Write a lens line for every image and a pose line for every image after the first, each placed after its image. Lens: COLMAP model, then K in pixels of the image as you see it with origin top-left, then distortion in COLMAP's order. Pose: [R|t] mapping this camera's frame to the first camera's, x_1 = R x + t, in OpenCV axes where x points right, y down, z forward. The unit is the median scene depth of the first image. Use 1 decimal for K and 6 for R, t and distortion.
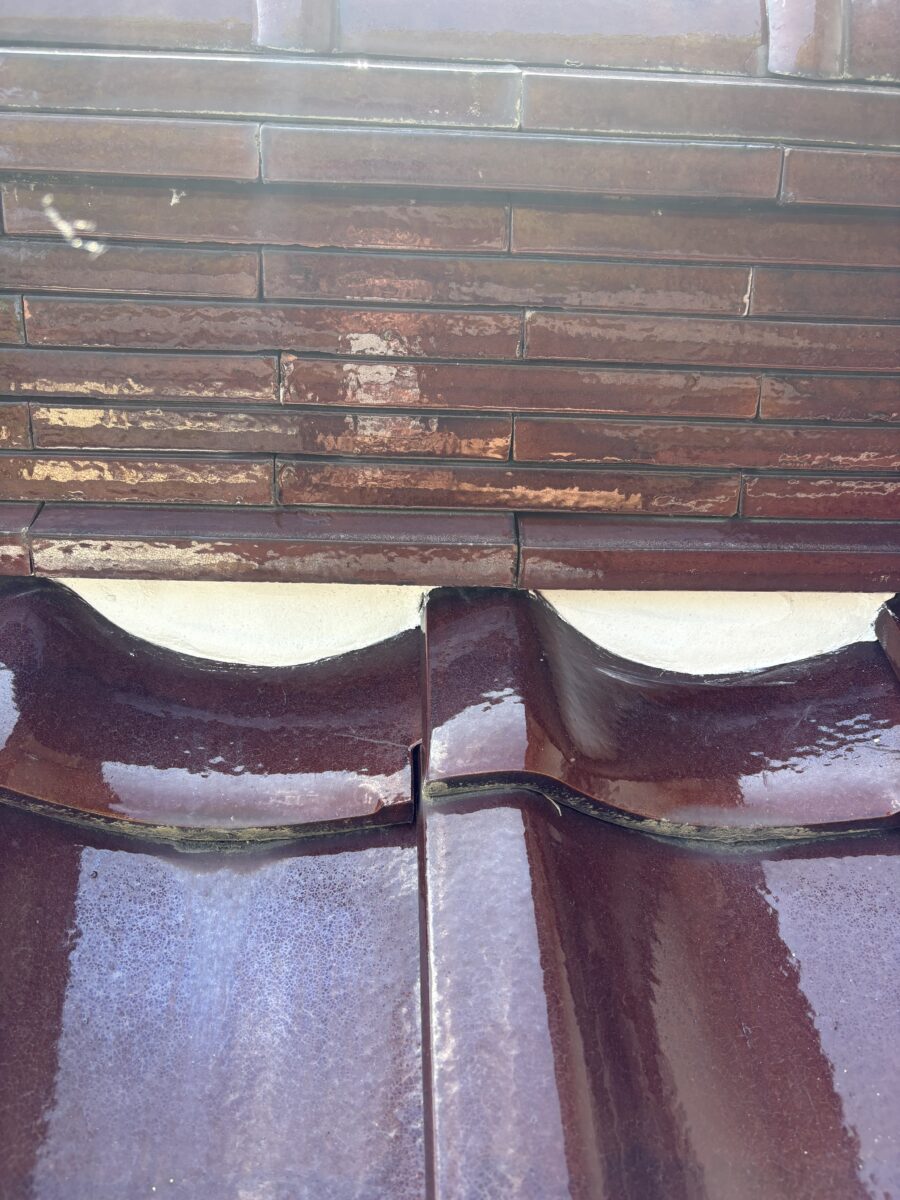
lens RADIAL K [[919.4, 0, 446.7], [0, 919.4, 599.6], [0, 0, 1]] dist [0.029162, -0.036142]
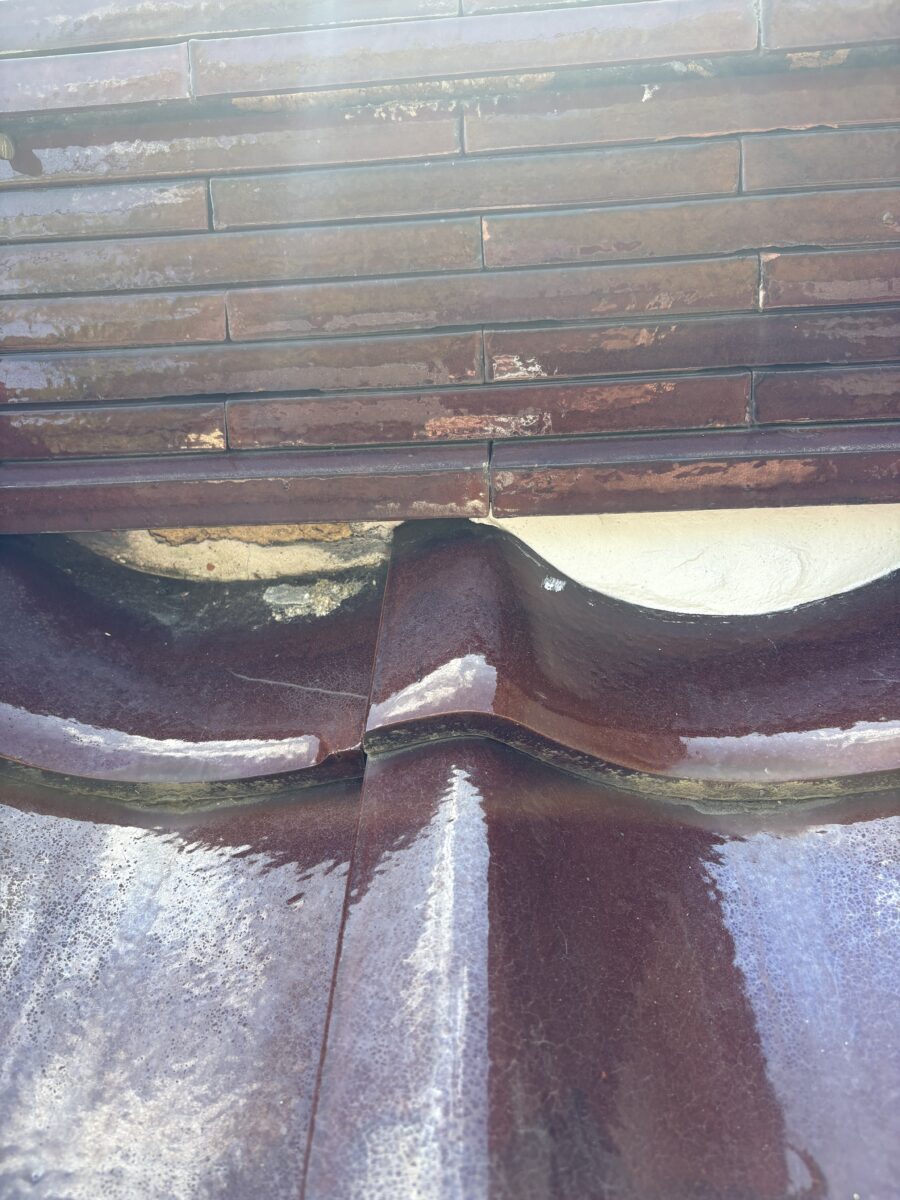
lens RADIAL K [[919.4, 0, 453.2], [0, 919.4, 601.4], [0, 0, 1]] dist [0.029162, -0.036142]
pose [[0.989591, -0.052277, -0.134078, -0.392962], [0.036275, 0.992215, -0.119135, 0.174677], [0.139262, 0.113031, 0.983784, 0.121767]]
